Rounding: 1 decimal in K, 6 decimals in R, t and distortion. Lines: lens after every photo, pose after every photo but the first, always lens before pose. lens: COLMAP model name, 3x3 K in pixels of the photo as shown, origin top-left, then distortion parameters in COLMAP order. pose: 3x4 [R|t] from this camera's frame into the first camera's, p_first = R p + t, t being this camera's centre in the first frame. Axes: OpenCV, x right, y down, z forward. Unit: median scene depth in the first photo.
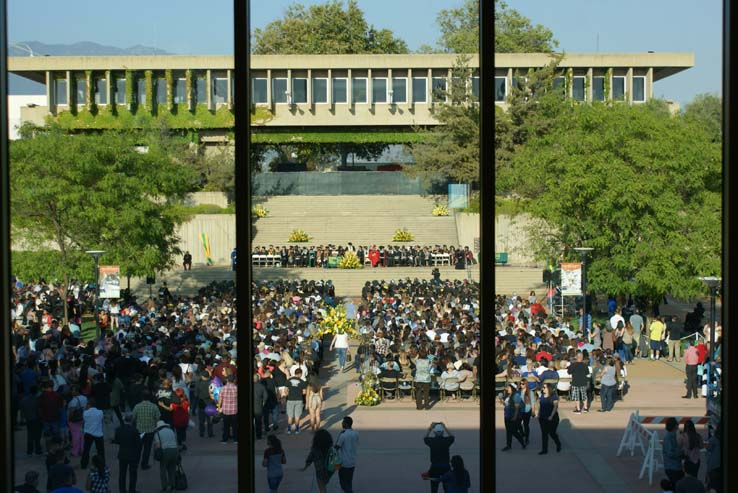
lens RADIAL K [[1290.9, 0, 369.0], [0, 1290.9, 246.5], [0, 0, 1]] dist [0.003362, 0.023037]
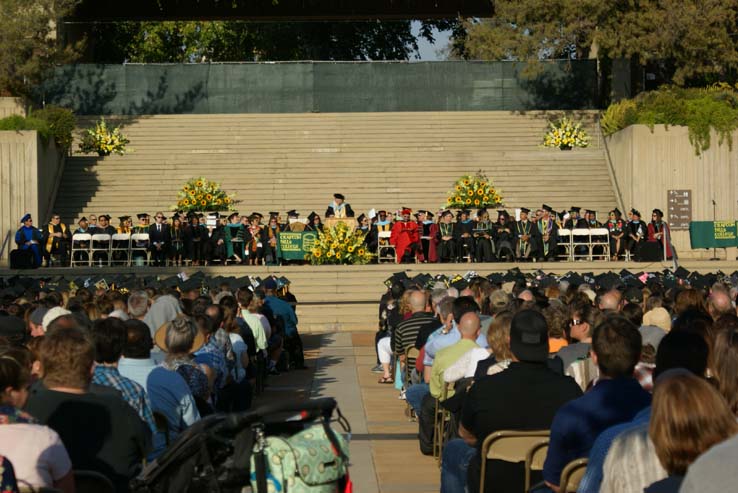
lens RADIAL K [[1783.2, 0, 369.0], [0, 1783.2, 246.5], [0, 0, 1]] dist [0.410300, -0.086610]
pose [[0.999906, -0.002313, 0.013485, -0.012770], [0.003314, 0.997200, -0.074711, 0.048840], [-0.013274, 0.074748, 0.997114, 0.486939]]
